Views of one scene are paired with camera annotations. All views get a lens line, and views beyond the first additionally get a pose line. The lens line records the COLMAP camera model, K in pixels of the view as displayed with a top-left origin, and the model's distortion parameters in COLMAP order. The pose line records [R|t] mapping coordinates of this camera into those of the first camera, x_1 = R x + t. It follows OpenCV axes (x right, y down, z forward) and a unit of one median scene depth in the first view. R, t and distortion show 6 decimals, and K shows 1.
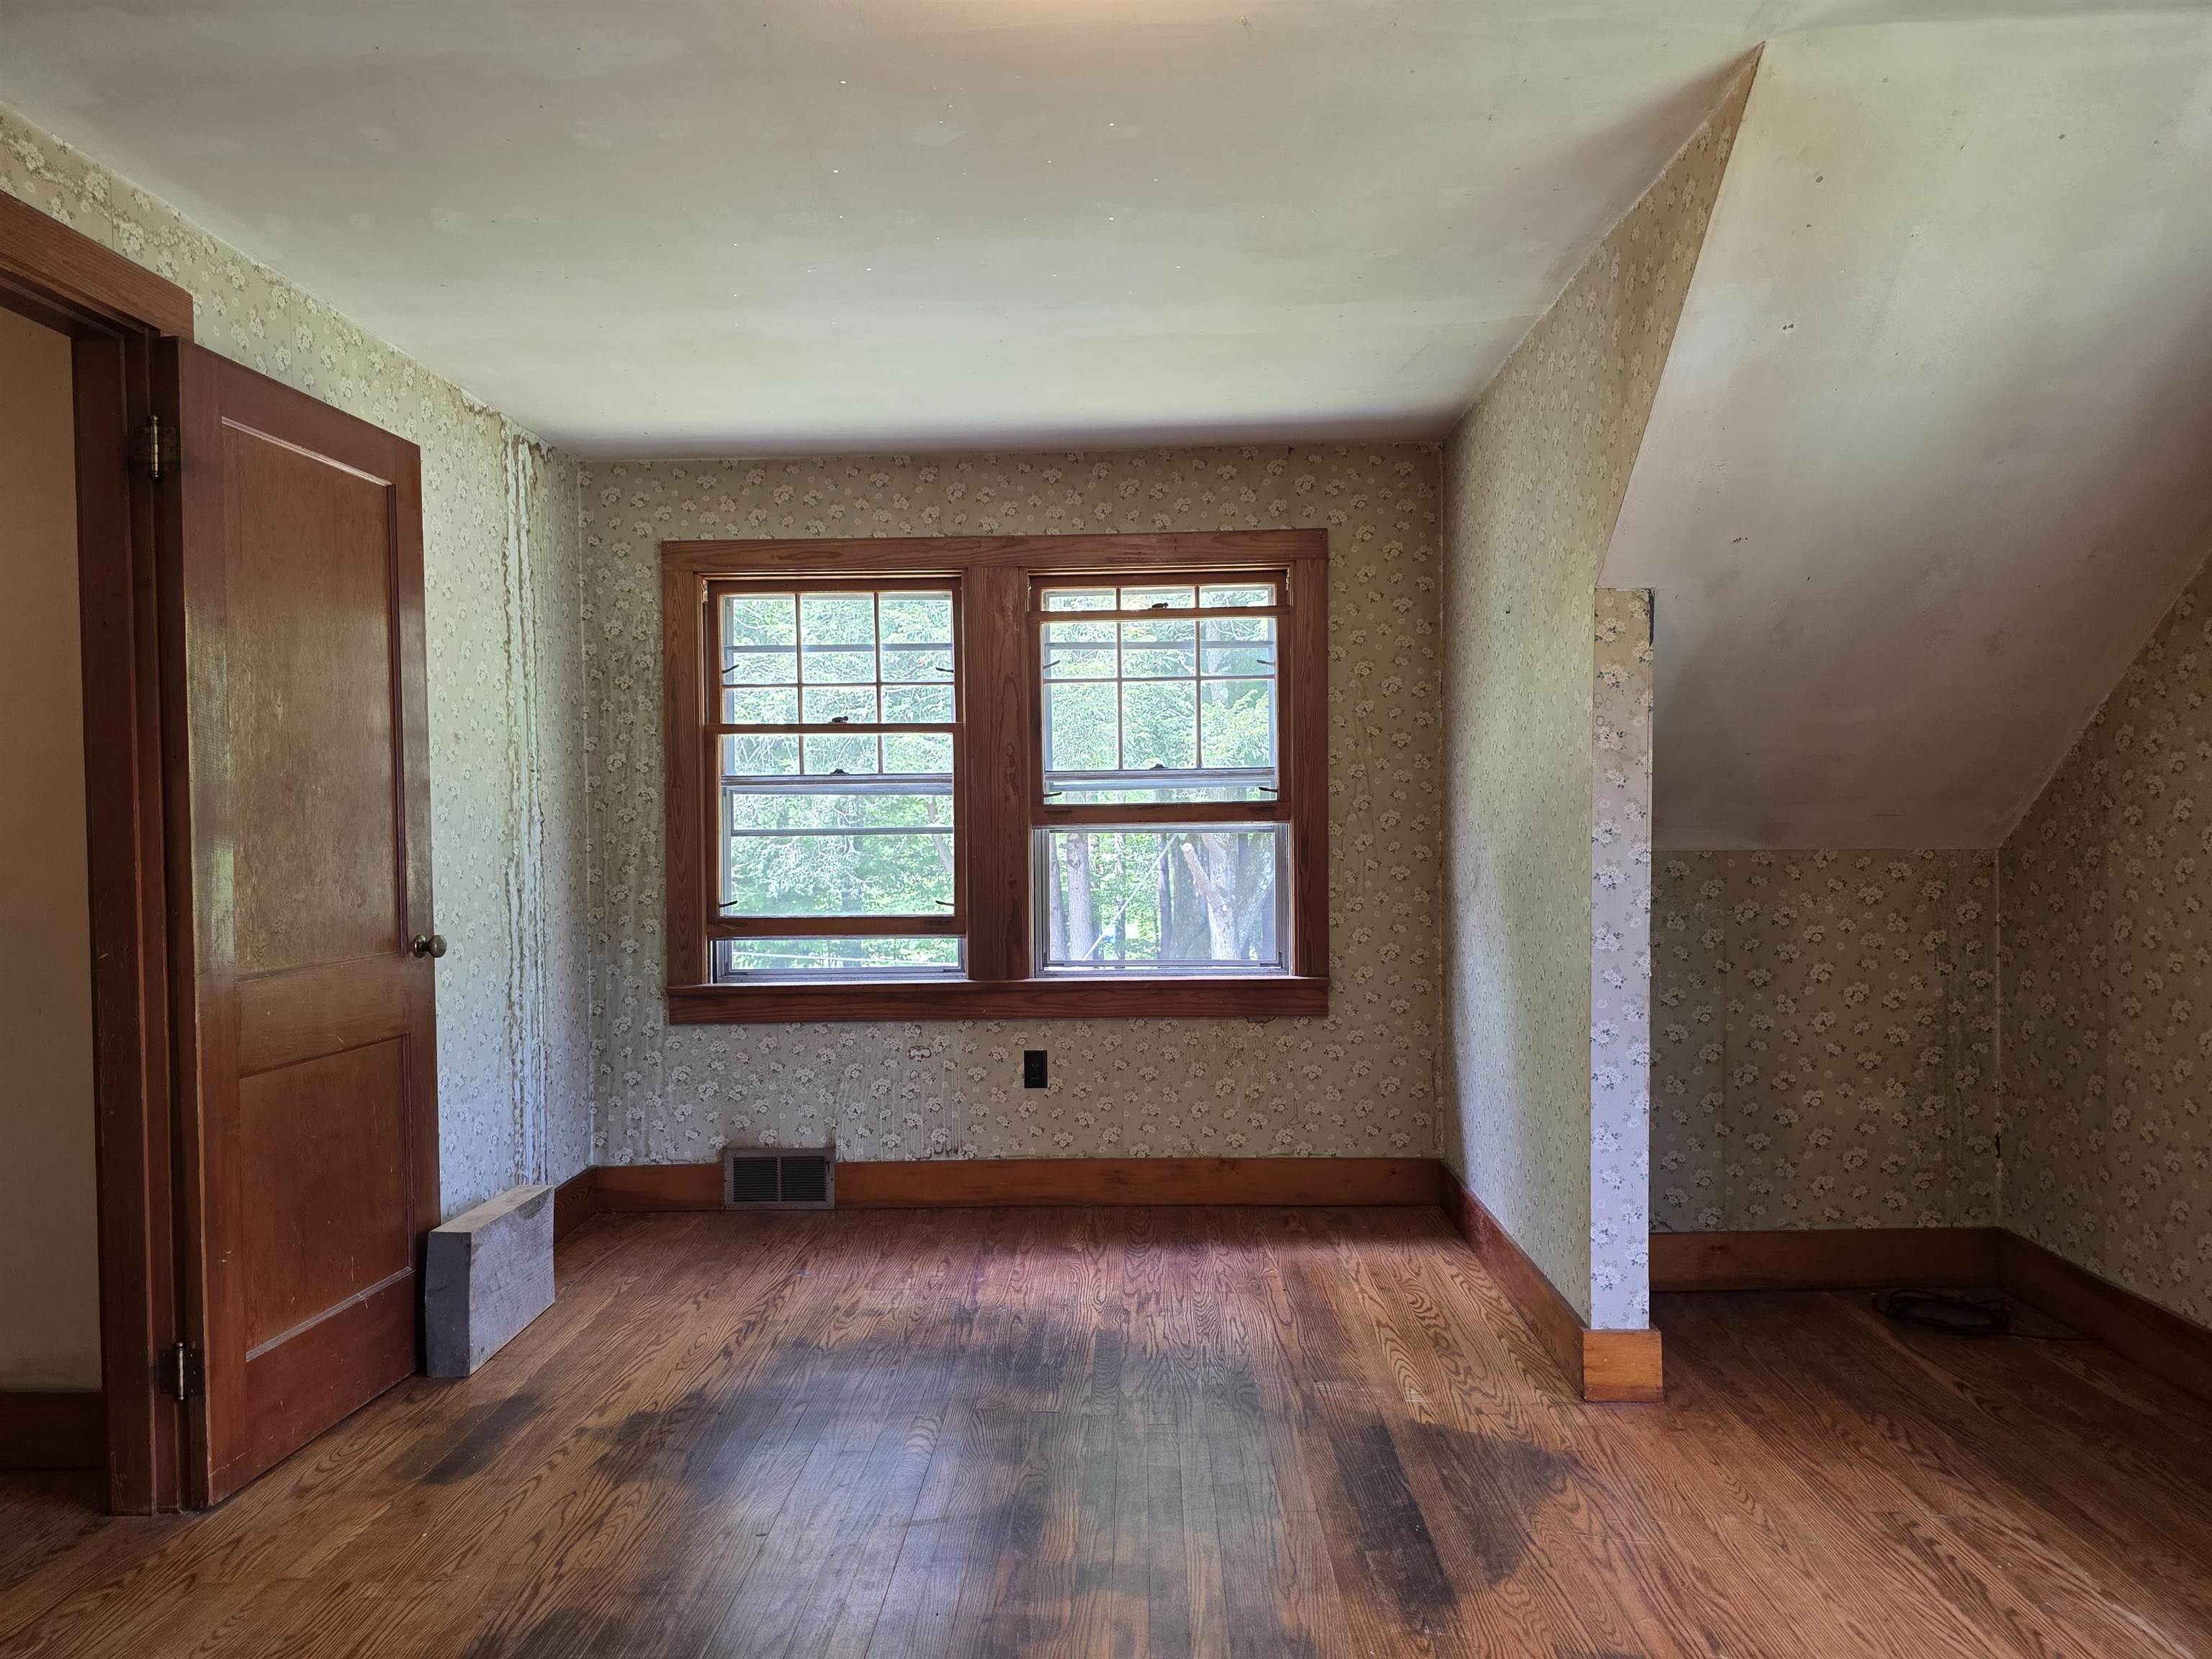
lens RADIAL K [[1474.9, 0, 1112.2], [0, 1474.9, 838.4], [0, 0, 1]] dist [0.059788, -0.054295]
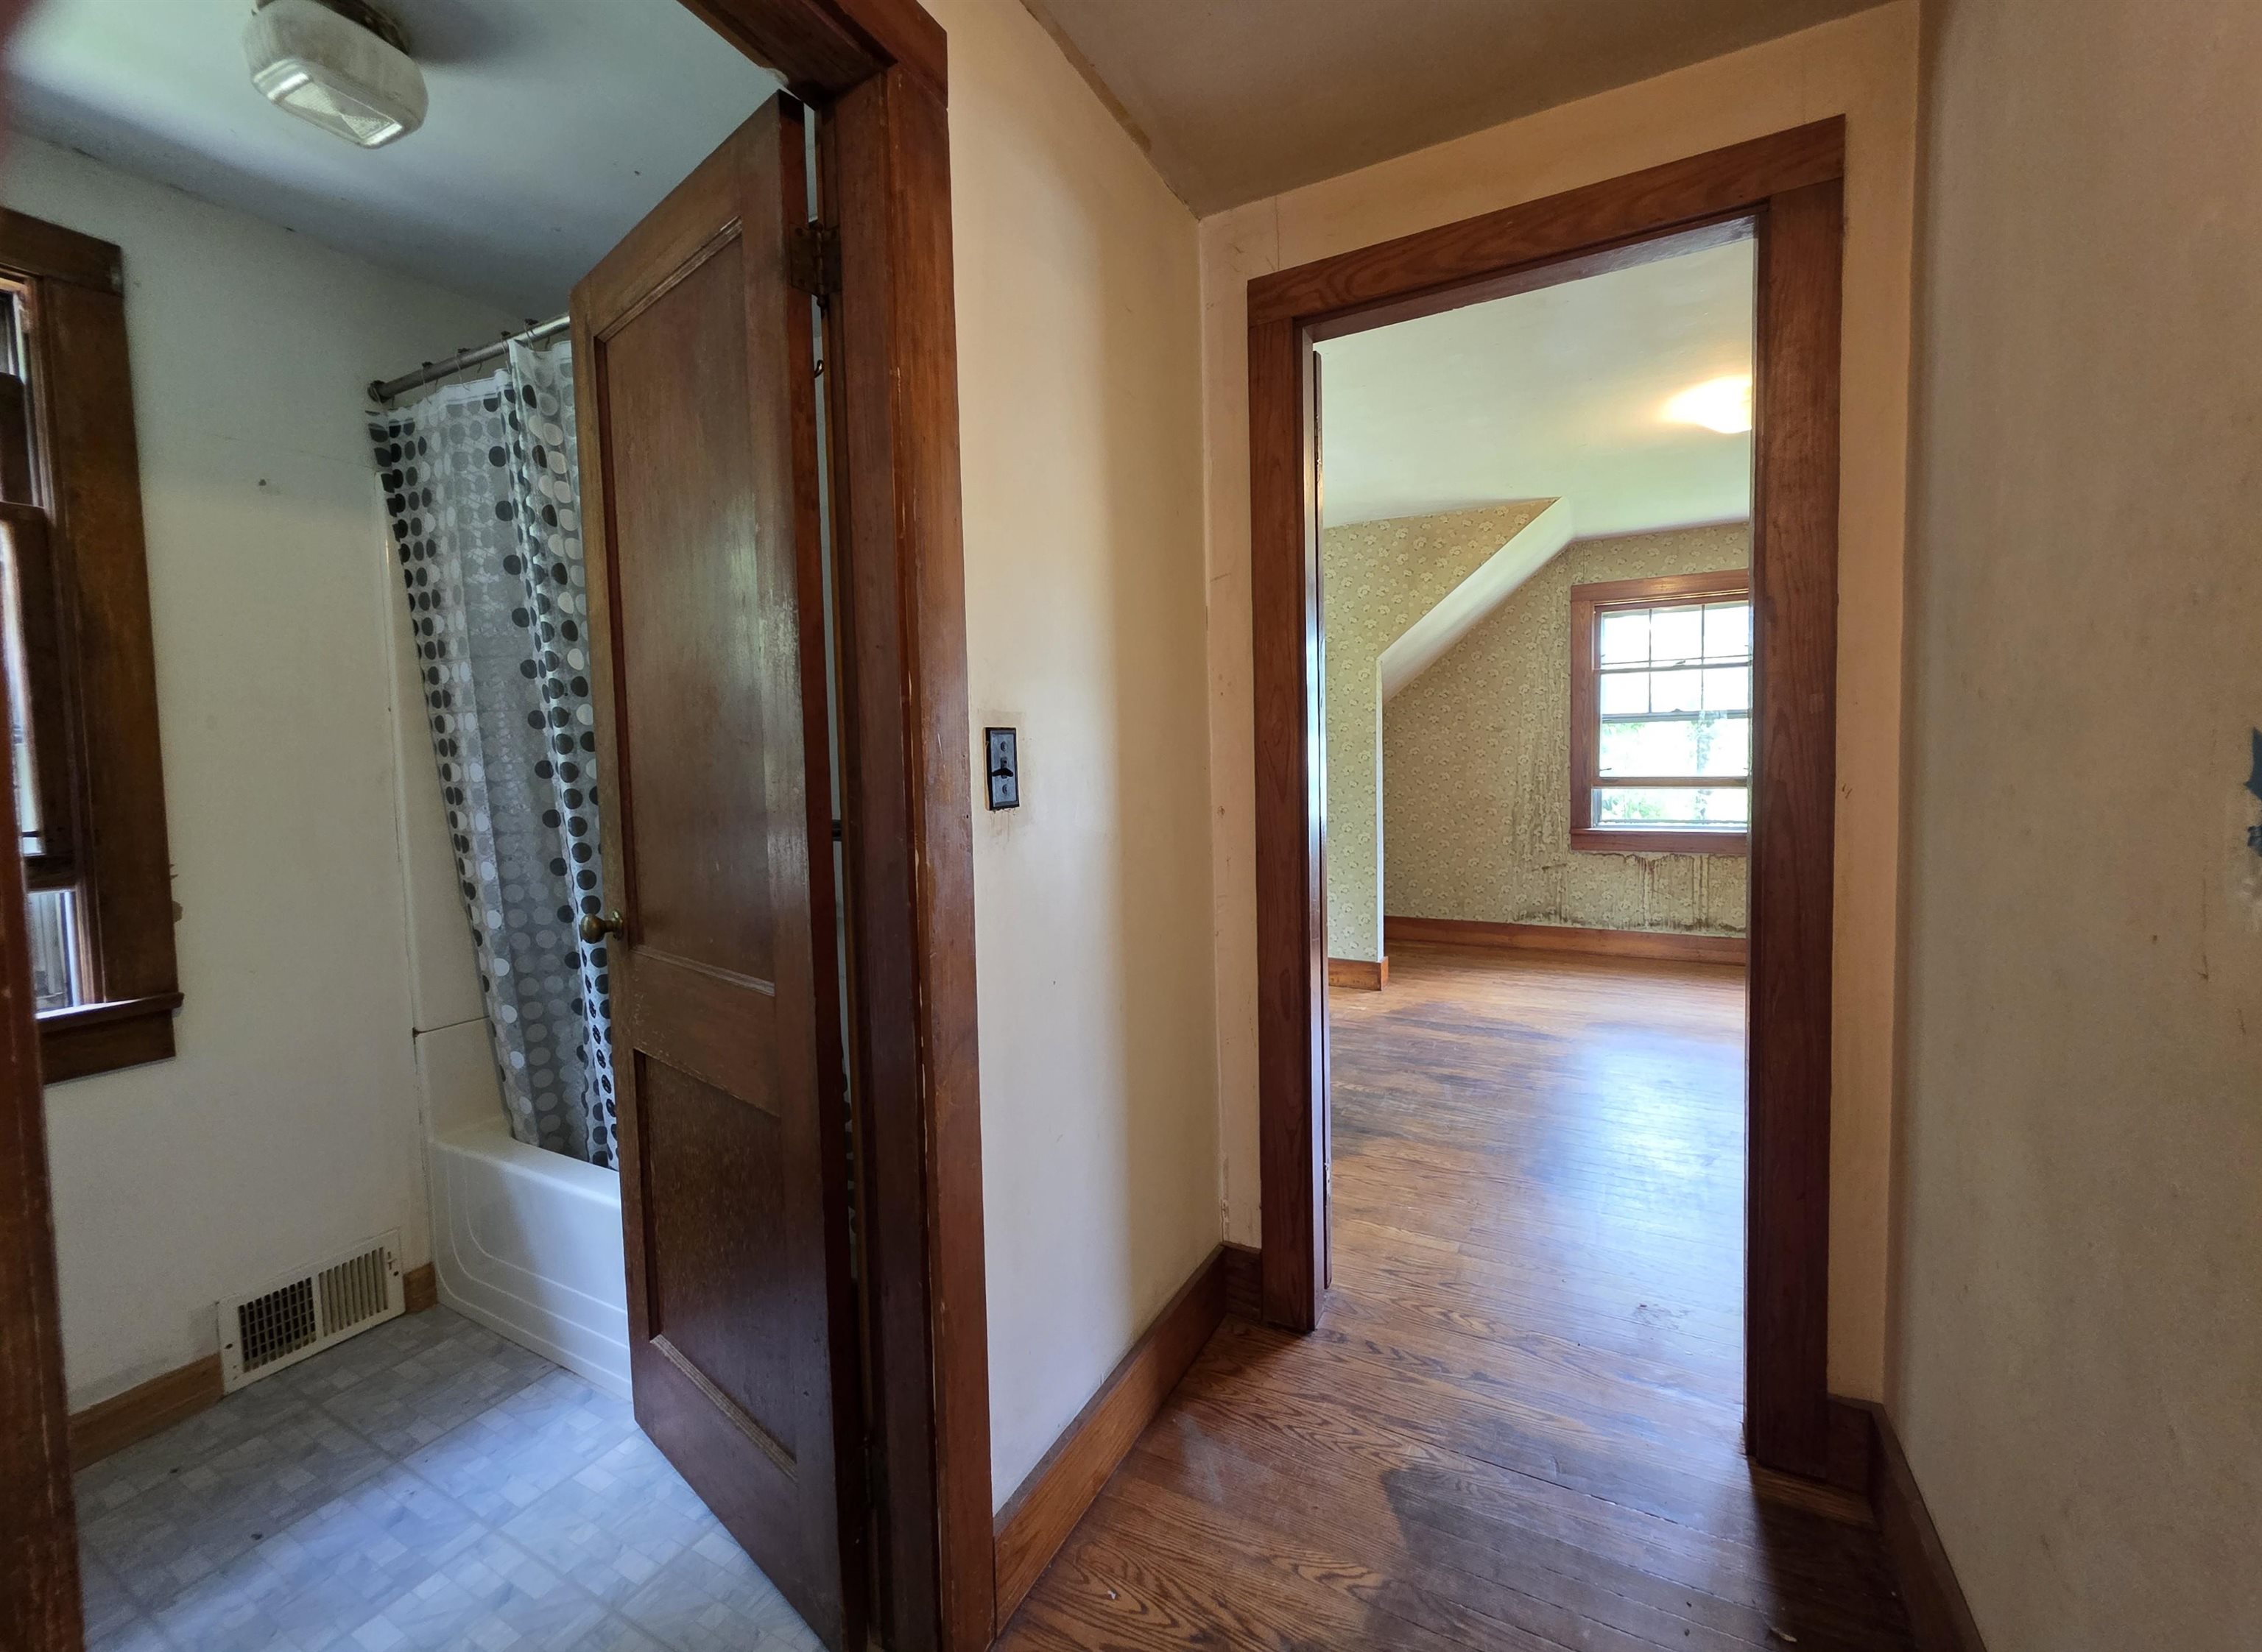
lens RADIAL K [[894.3, 0, 1138.4], [0, 894.3, 804.1], [0, 0, 1]] dist [-0.001031, 0.000007]
pose [[0.446126, -0.046029, 0.893786, -0.847369], [0.027648, 0.998909, 0.037643, 0.003127], [-0.894543, 0.007918, 0.446912, 0.508299]]
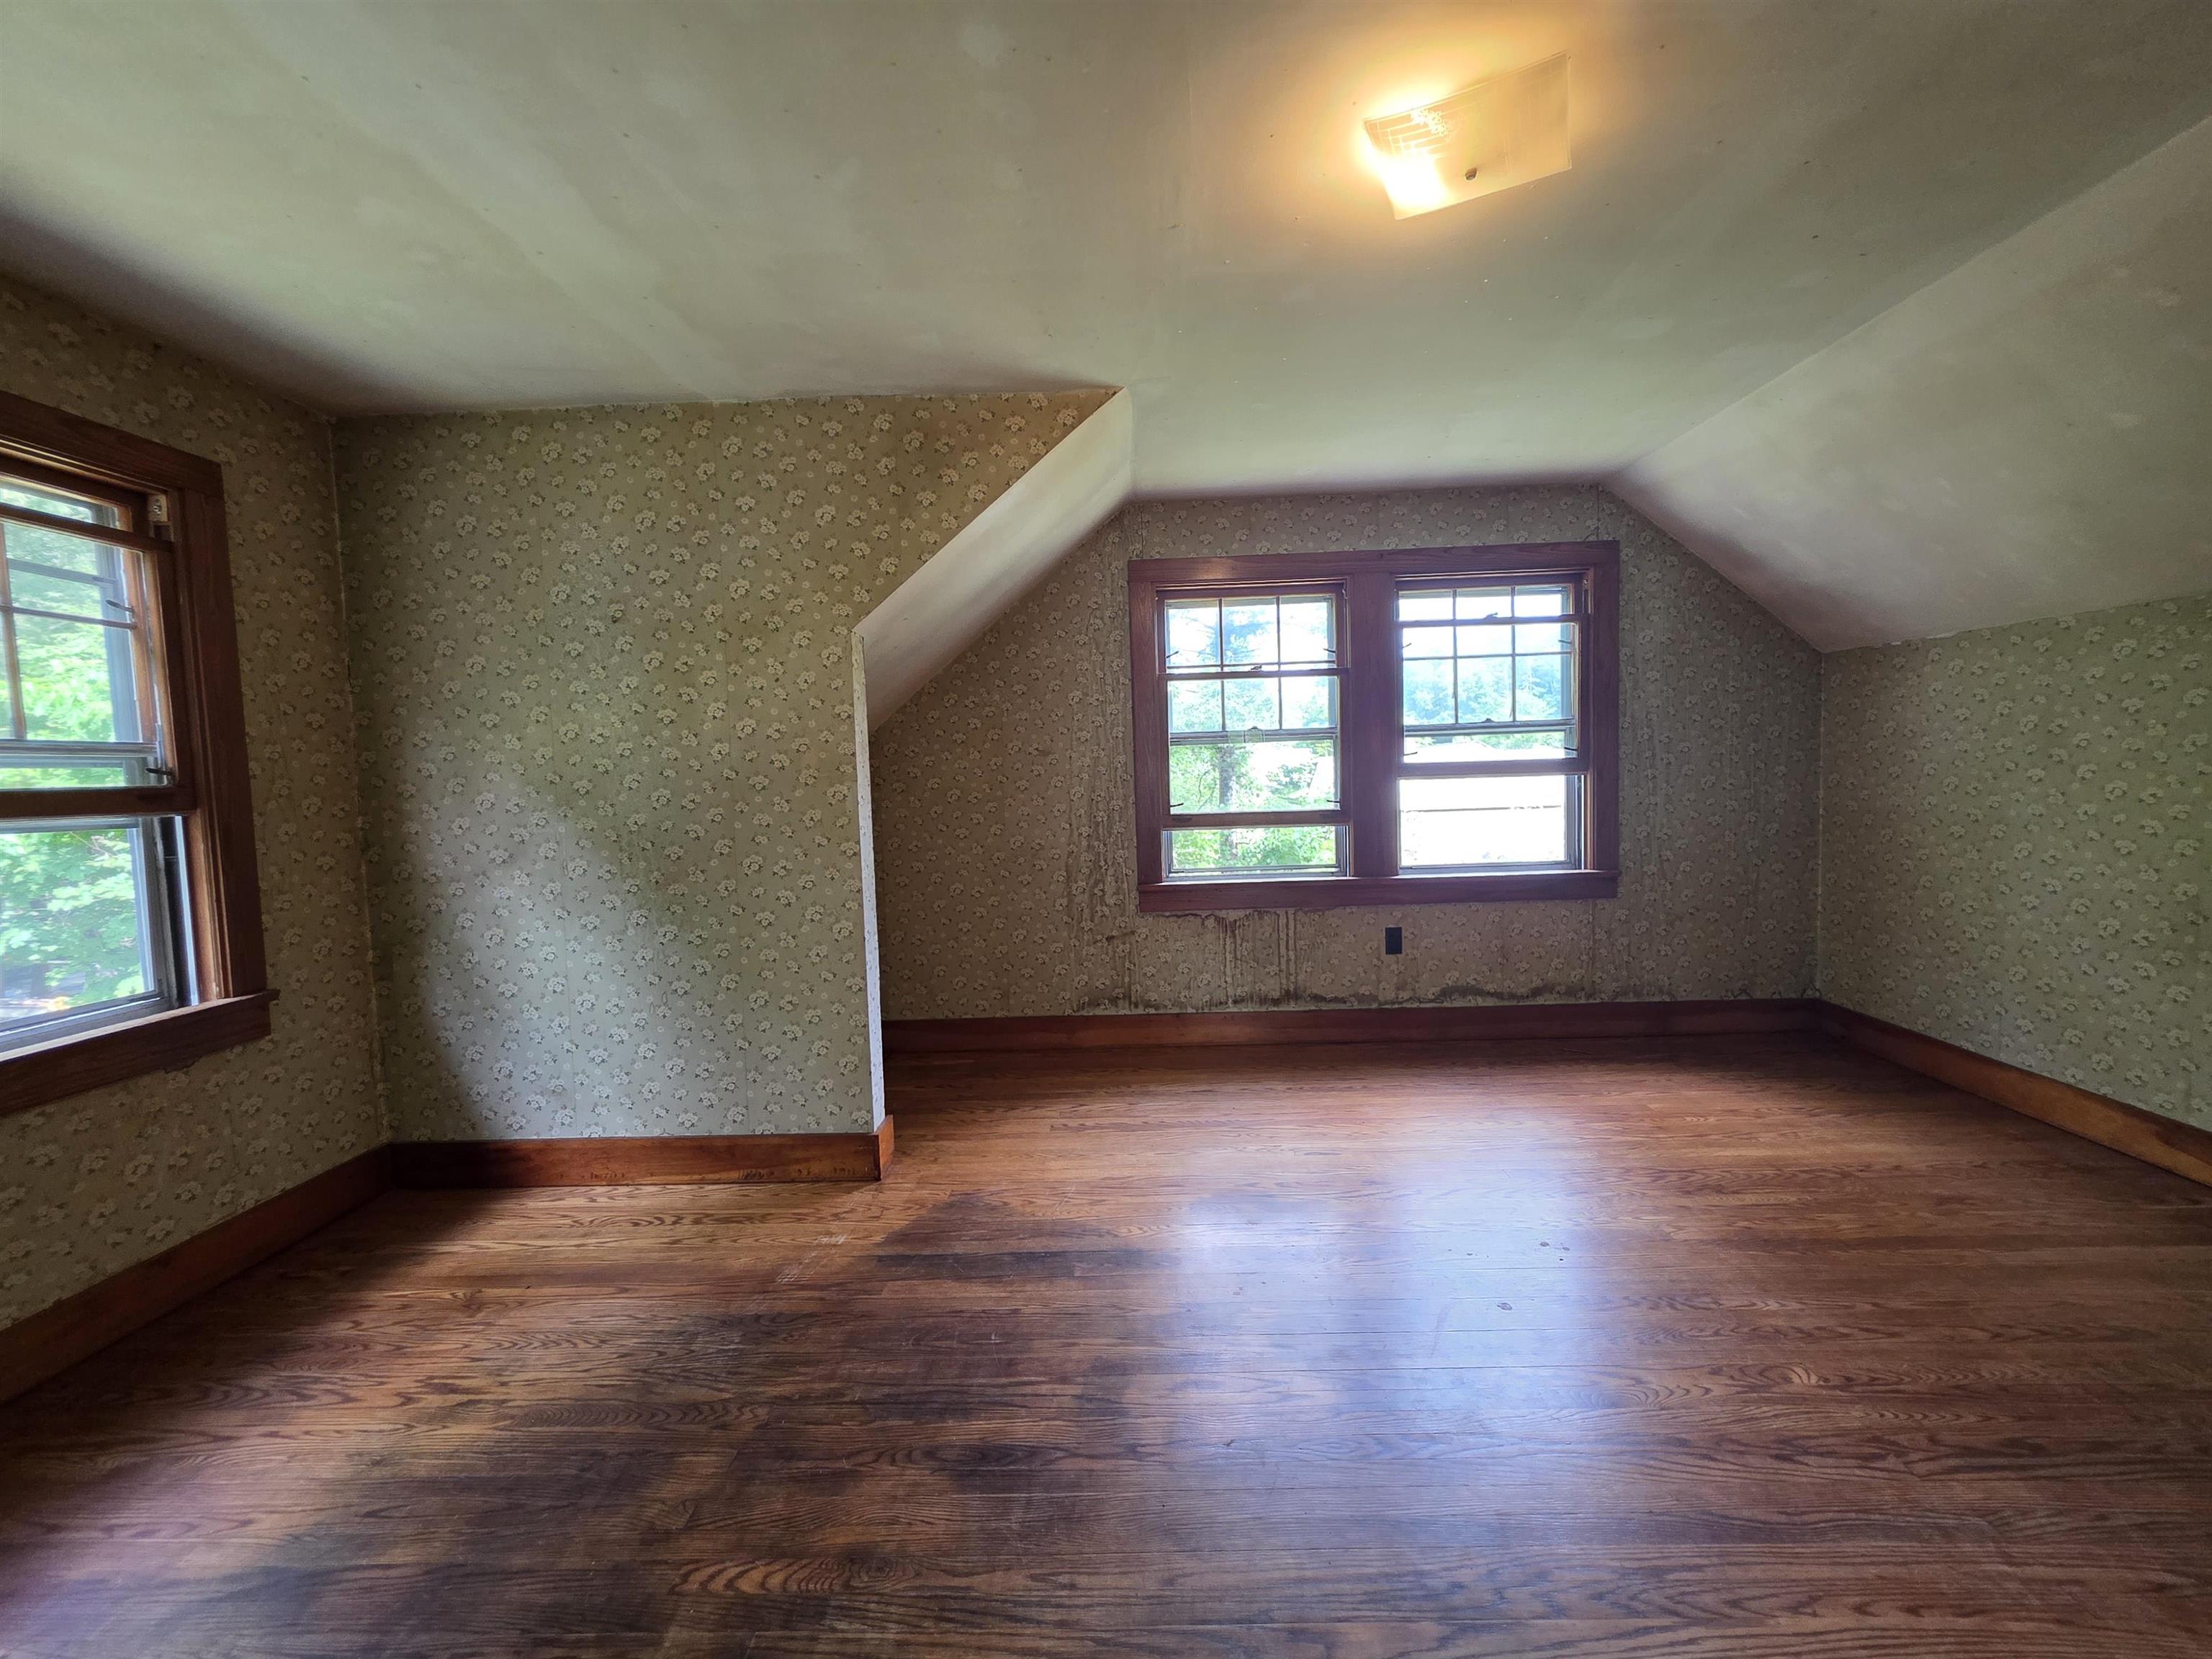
lens RADIAL K [[888.0, 0, 1111.7], [0, 888.0, 821.7], [0, 0, 1]] dist [0.001191, -0.001191]
pose [[0.003133, -0.040192, 0.999187, -0.403276], [0.045061, 0.998183, 0.040011, -0.003200], [-0.998979, 0.044899, 0.004938, 0.546418]]
